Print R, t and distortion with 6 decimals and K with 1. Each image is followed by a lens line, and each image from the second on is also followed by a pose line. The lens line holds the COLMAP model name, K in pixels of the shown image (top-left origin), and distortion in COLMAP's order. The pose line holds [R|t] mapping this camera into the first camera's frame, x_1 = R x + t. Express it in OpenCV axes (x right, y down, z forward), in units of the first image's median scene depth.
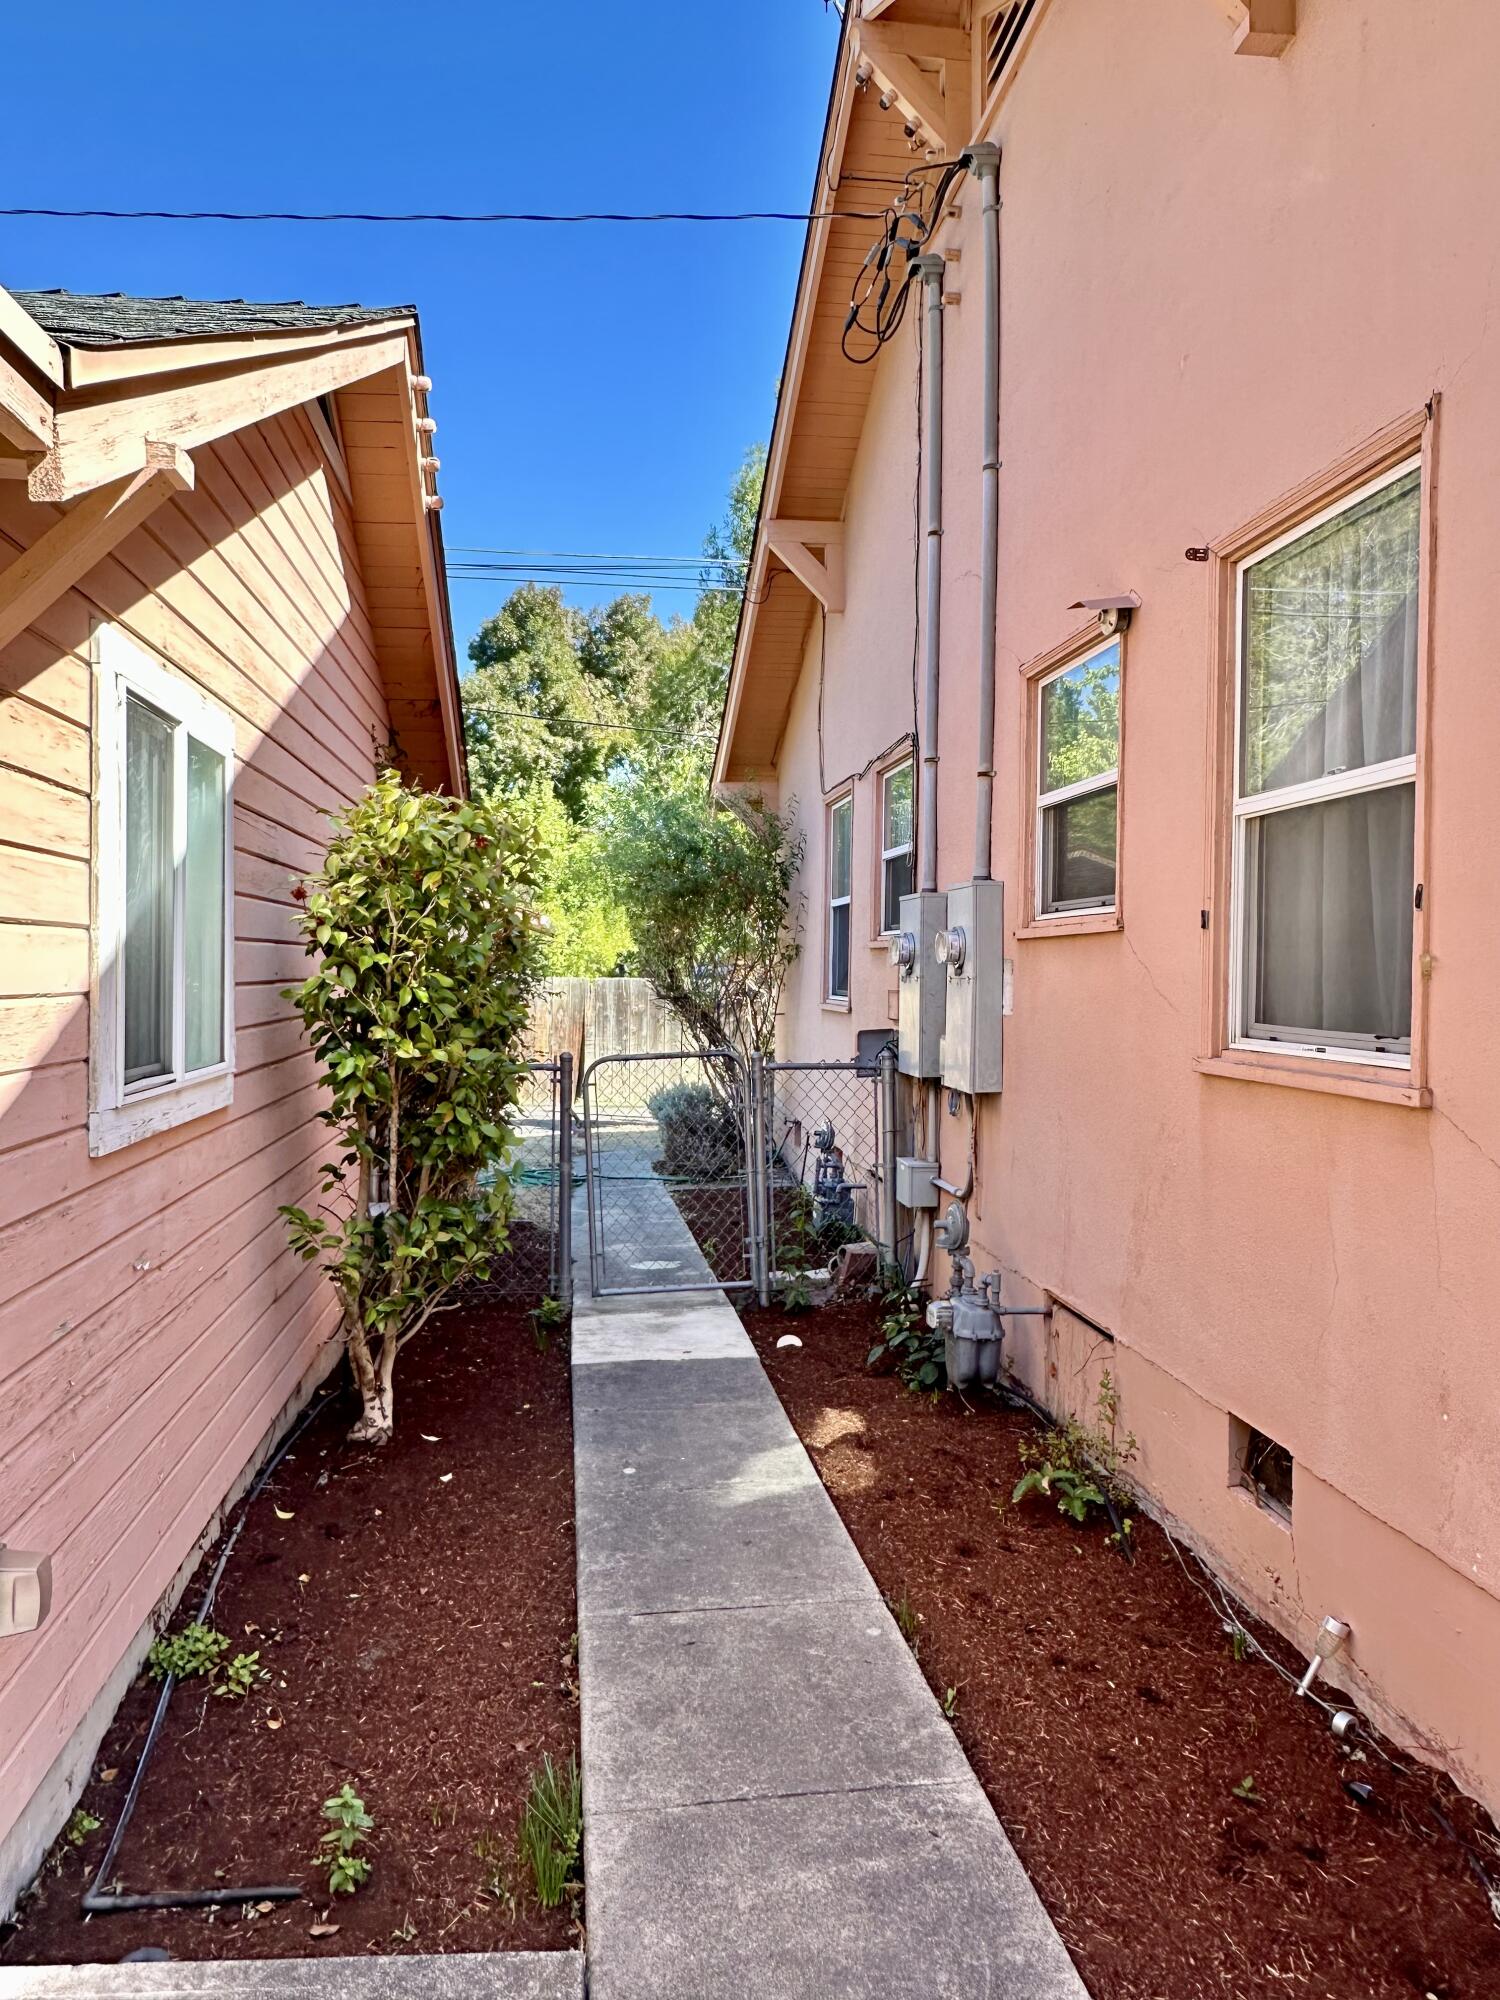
lens RADIAL K [[1315.4, 0, 746.7], [0, 1315.4, 990.6], [0, 0, 1]] dist [-0.001284, -0.005195]
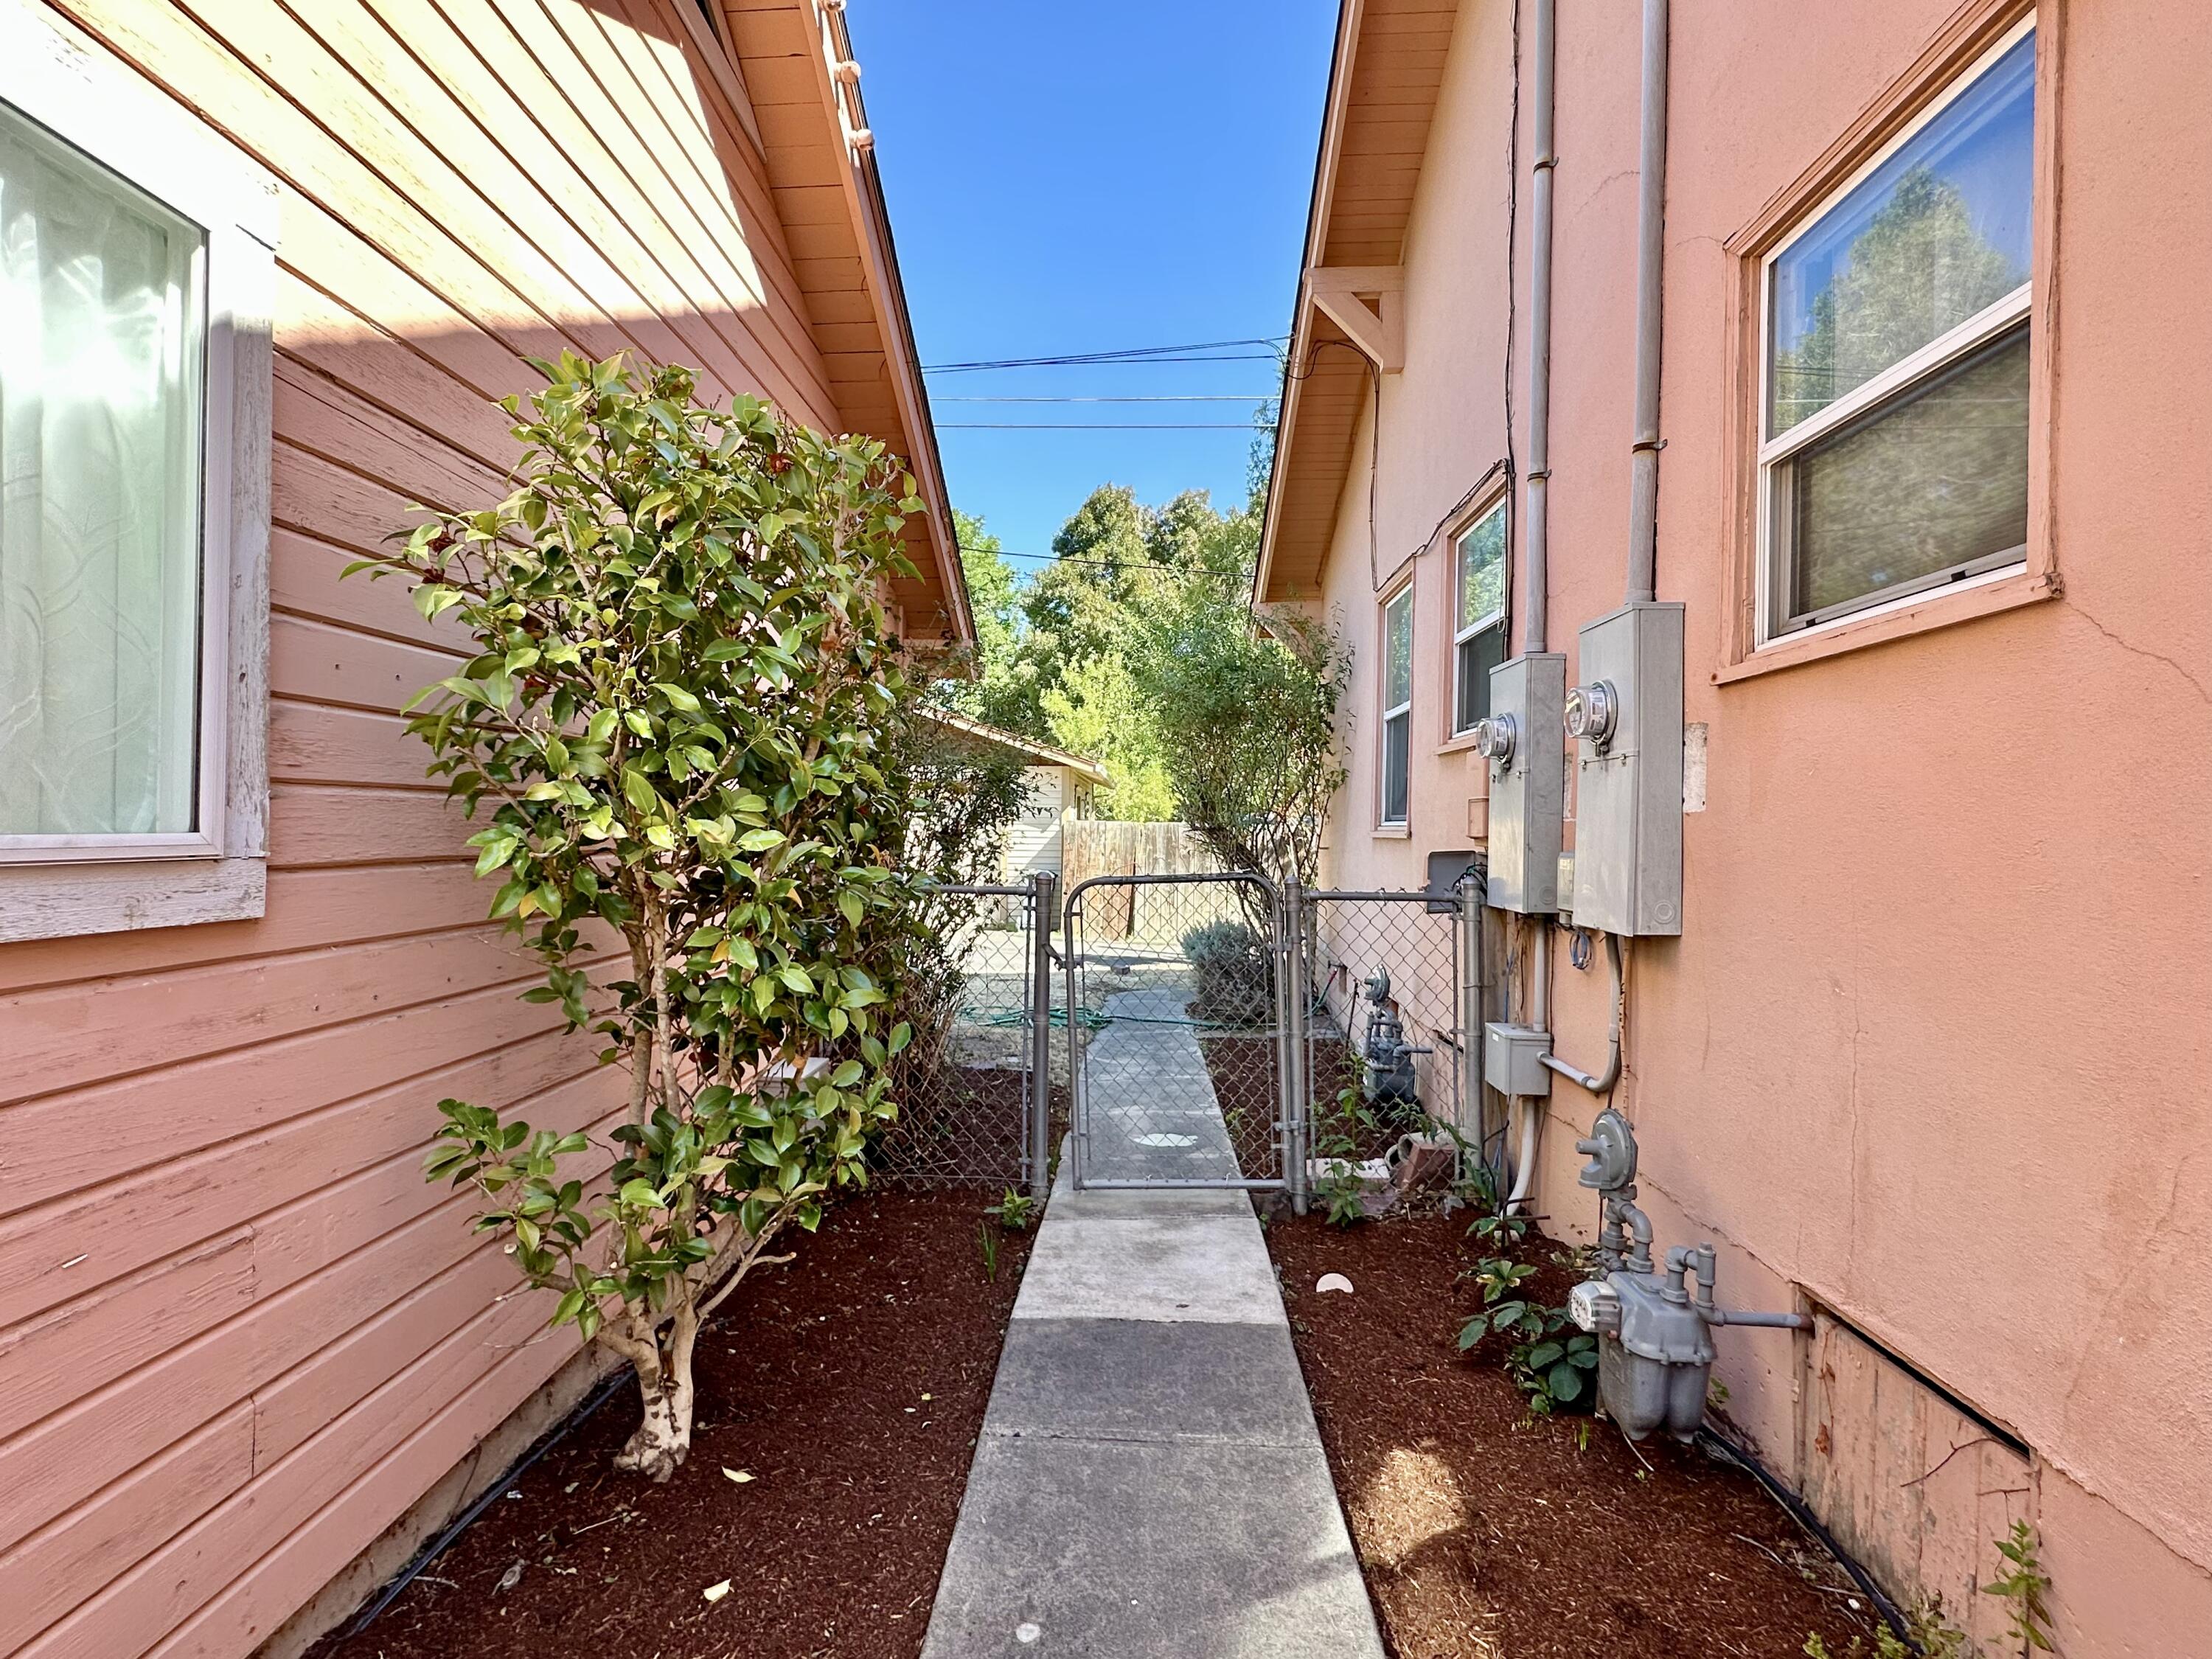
lens RADIAL K [[1100.5, 0, 1098.4], [0, 1100.5, 830.6], [0, 0, 1]] dist [-0.005519, 0.000696]
pose [[0.984246, 0.006233, -0.176693, 0.012578], [-0.008925, 0.999856, -0.014445, 0.041219], [0.176577, 0.015794, 0.984160, 0.477068]]
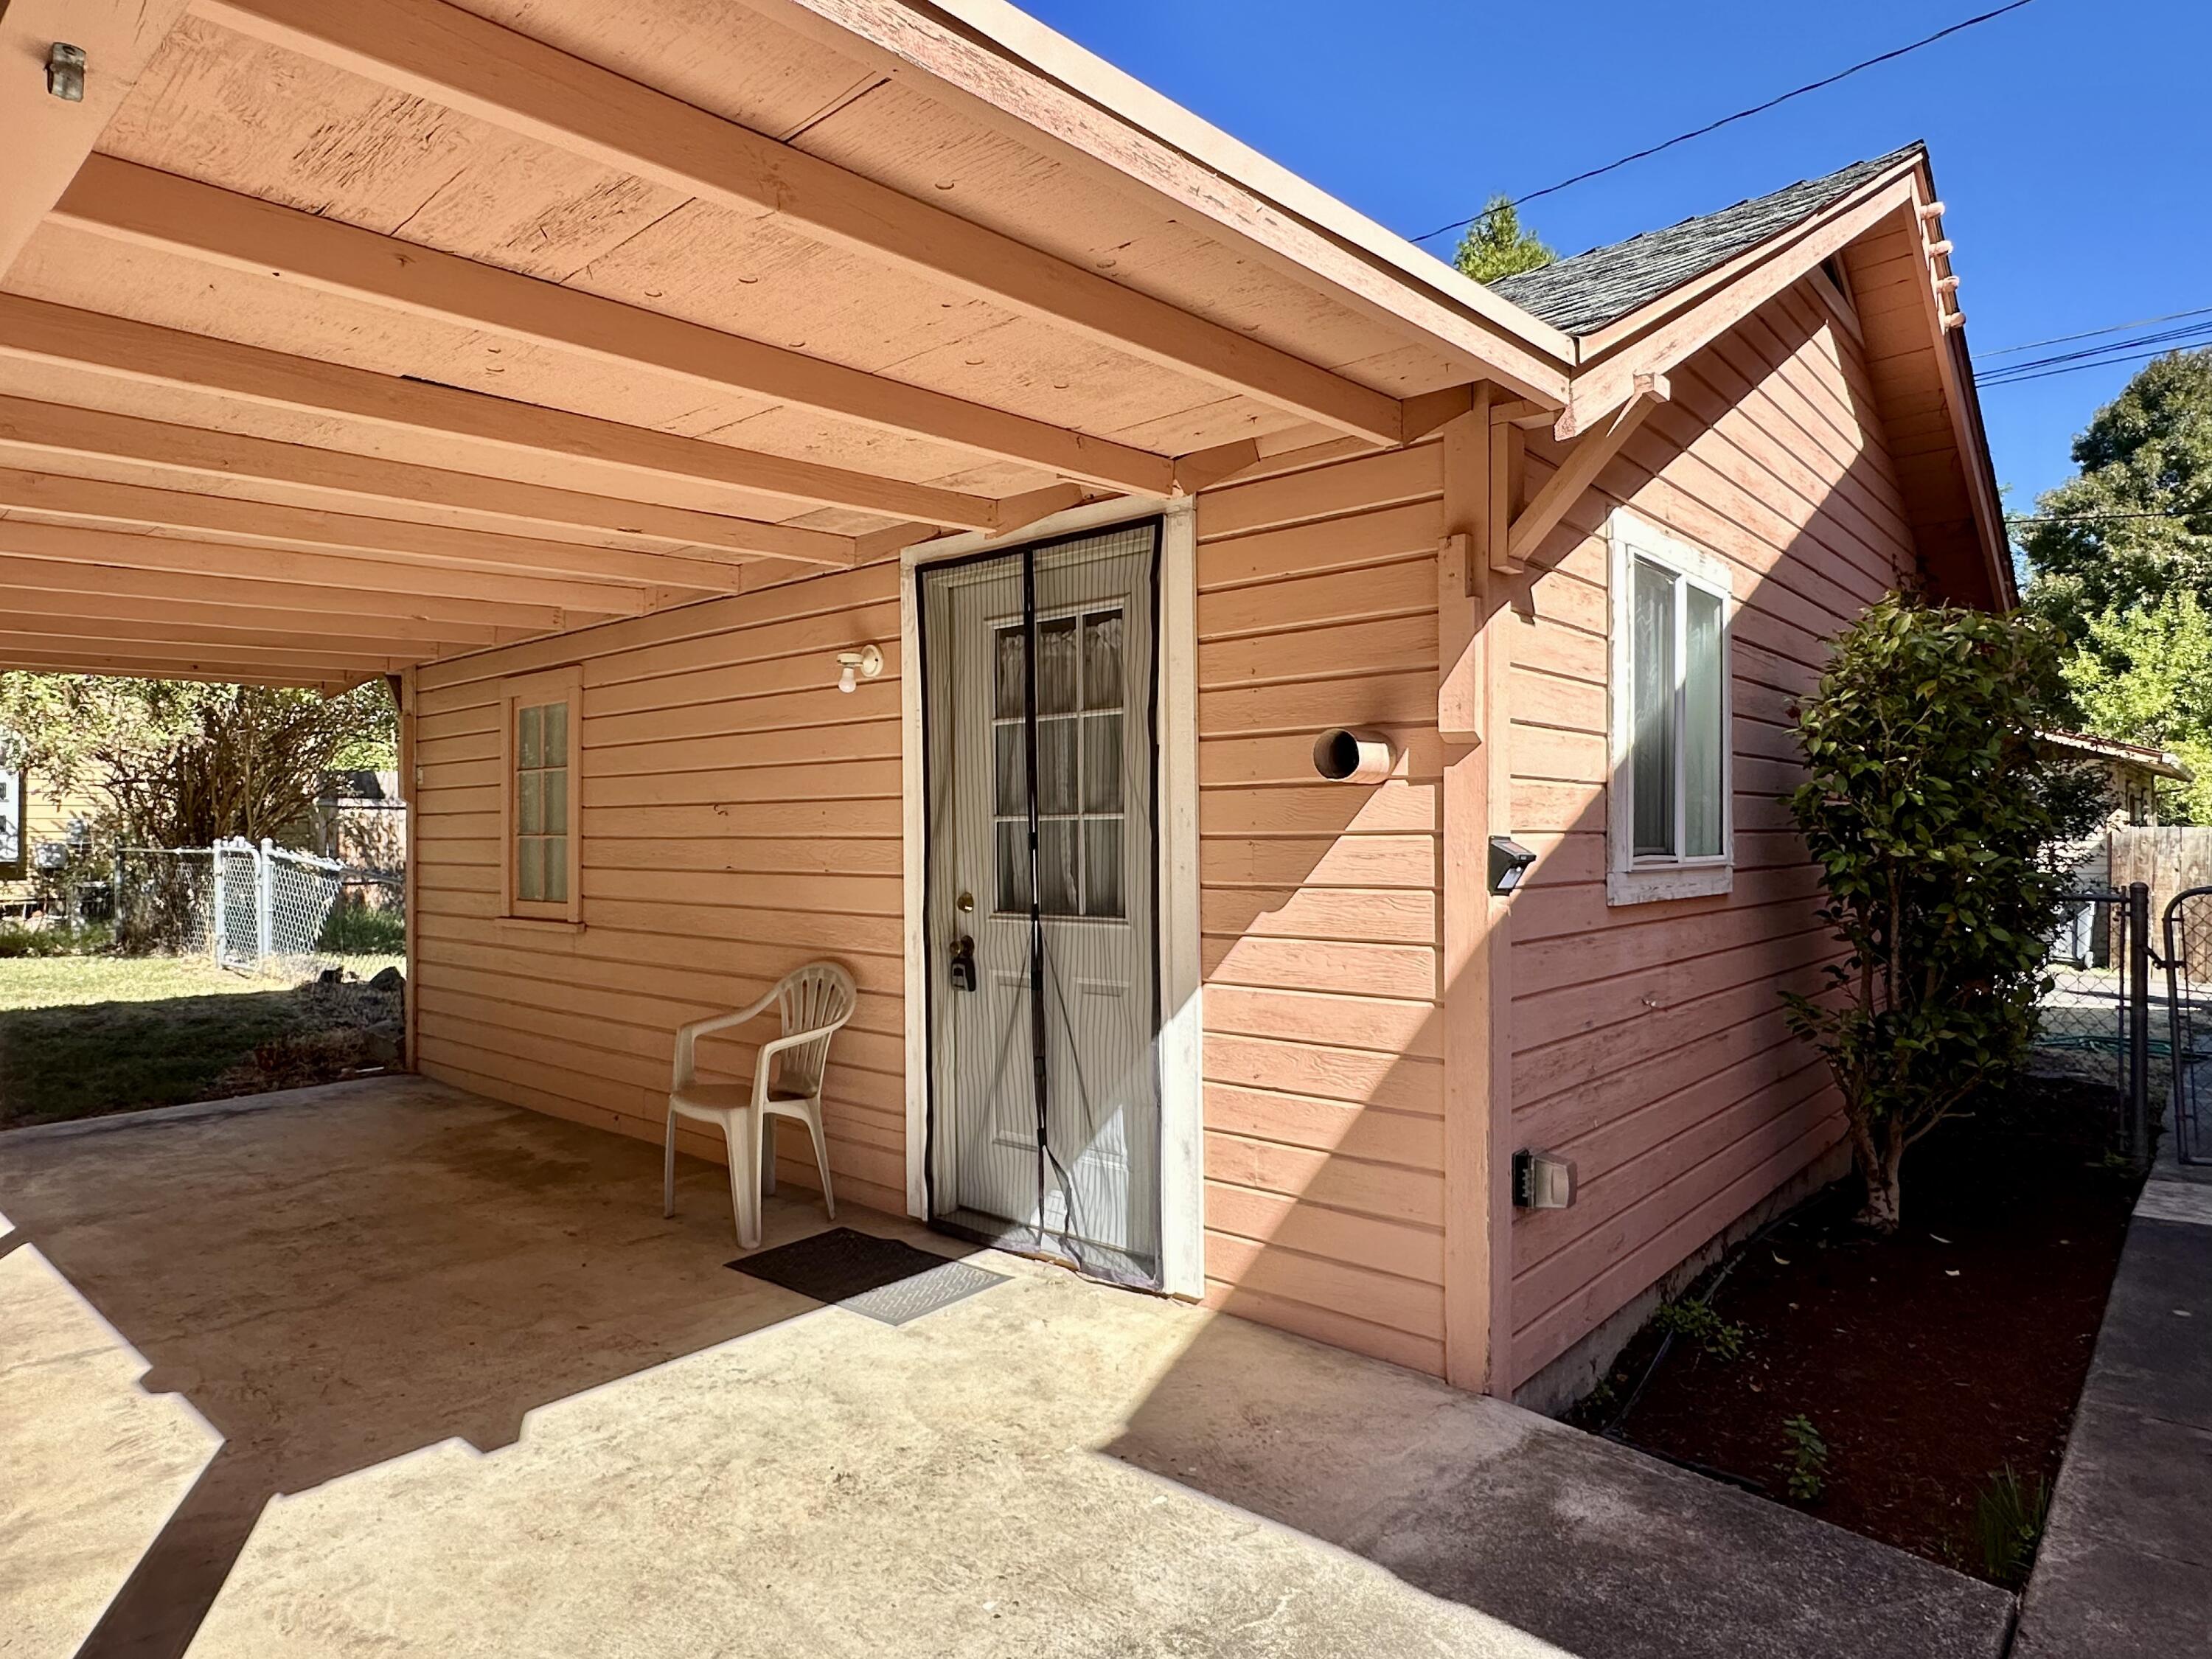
lens RADIAL K [[1290.9, 0, 1100.3], [0, 1290.9, 829.2], [0, 0, 1]] dist [-0.004309, 0.004975]
pose [[0.652058, -0.011650, -0.758080, 0.088472], [-0.005361, 0.999786, -0.019976, 0.042142], [0.758151, 0.017089, 0.651856, -0.138449]]
